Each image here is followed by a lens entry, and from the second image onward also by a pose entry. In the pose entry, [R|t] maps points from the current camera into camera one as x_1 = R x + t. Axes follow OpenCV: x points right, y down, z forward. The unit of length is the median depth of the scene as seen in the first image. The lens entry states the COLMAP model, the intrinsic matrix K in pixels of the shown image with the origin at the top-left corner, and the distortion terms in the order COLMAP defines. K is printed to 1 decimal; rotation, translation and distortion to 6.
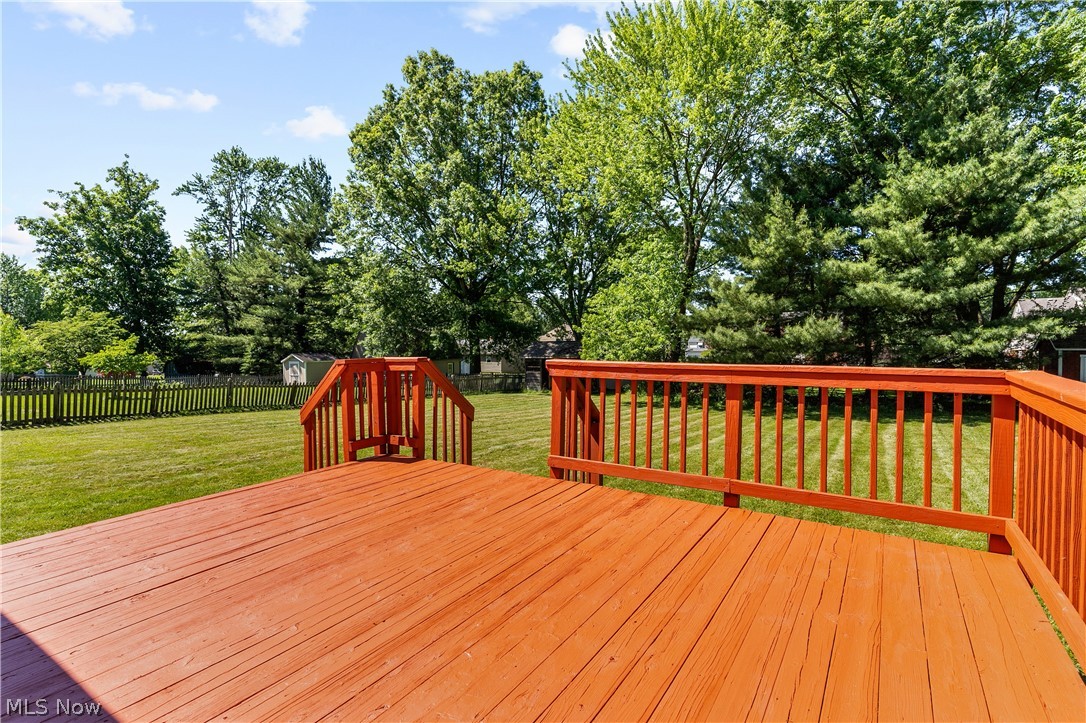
lens RADIAL K [[522.8, 0, 544.6], [0, 522.8, 356.1], [0, 0, 1]] dist [0.004010, -0.000096]
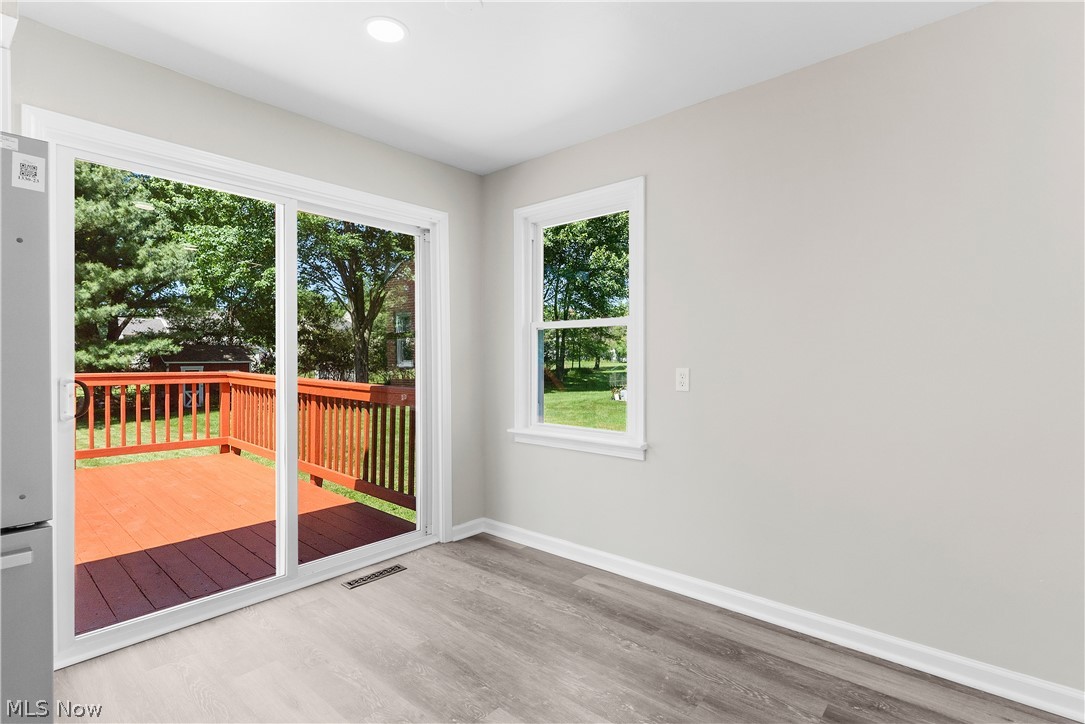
lens RADIAL K [[522.3, 0, 544.1], [0, 522.3, 356.6], [0, 0, 1]] dist [0.004010, -0.000096]
pose [[0.134977, 0.001451, 0.990848, -0.210988], [0.021597, 0.999757, -0.004406, -0.000490], [-0.990613, 0.021994, 0.134912, -0.122351]]
